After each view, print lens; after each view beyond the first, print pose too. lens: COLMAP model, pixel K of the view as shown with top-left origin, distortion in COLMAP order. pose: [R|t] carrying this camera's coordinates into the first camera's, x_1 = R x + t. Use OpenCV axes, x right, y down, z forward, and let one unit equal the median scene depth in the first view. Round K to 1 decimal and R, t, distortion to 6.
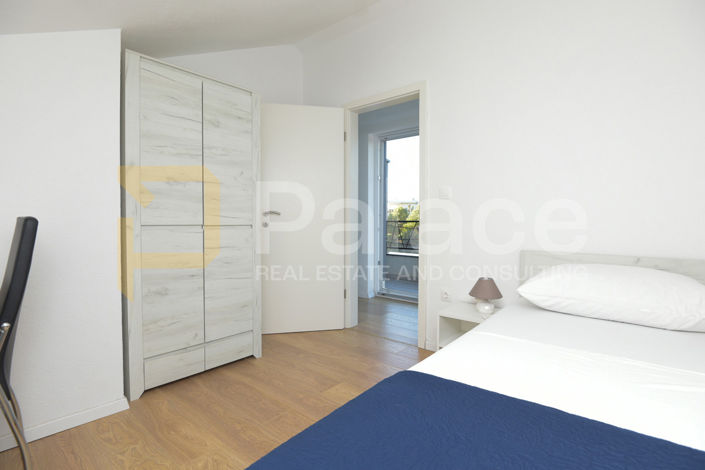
lens RADIAL K [[357.0, 0, 352.5], [0, 357.0, 235.0], [0, 0, 1]] dist [-0.000094, 0.000081]
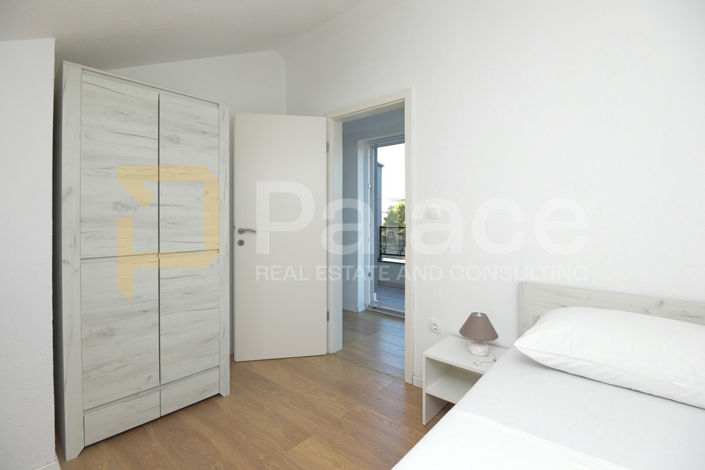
lens RADIAL K [[334.5, 0, 351.2], [0, 334.5, 218.4], [0, 0, 1]] dist [-0.000599, -0.000396]
pose [[0.999611, -0.004237, -0.027552, 0.083979], [0.003704, 0.999806, -0.019345, -0.093283], [0.027628, 0.019235, 0.999433, 0.166598]]
